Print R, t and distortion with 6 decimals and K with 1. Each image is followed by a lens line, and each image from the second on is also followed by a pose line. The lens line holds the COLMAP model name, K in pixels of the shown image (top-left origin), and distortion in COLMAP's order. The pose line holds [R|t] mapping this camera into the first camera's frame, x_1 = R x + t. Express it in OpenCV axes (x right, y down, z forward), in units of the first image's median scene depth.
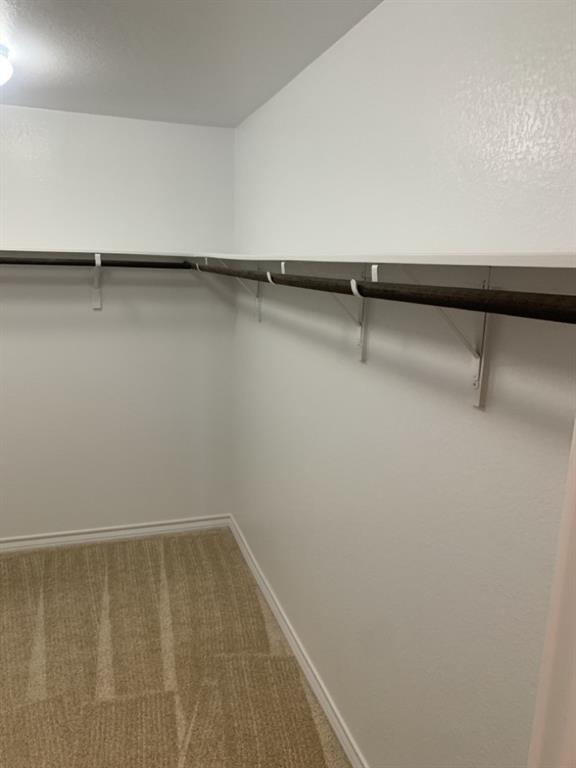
lens RADIAL K [[602.4, 0, 282.4], [0, 602.4, 387.0], [0, 0, 1]] dist [0.045971, -0.004170]
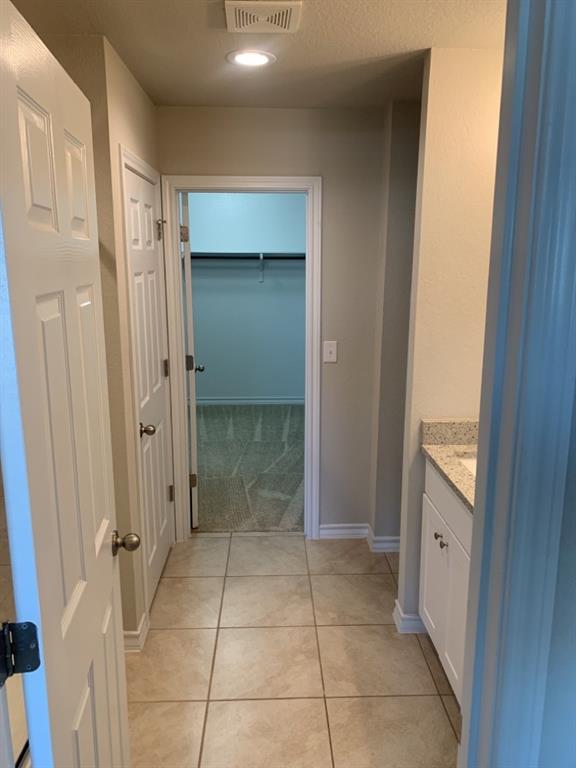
lens RADIAL K [[602.4, 0, 290.0], [0, 602.4, 379.5], [0, 0, 1]] dist [0.045971, -0.004170]
pose [[0.963717, 0.027199, -0.265538, 0.328690], [-0.027736, 0.999614, 0.001728, 0.191502], [0.265482, 0.005699, 0.964099, -0.898091]]
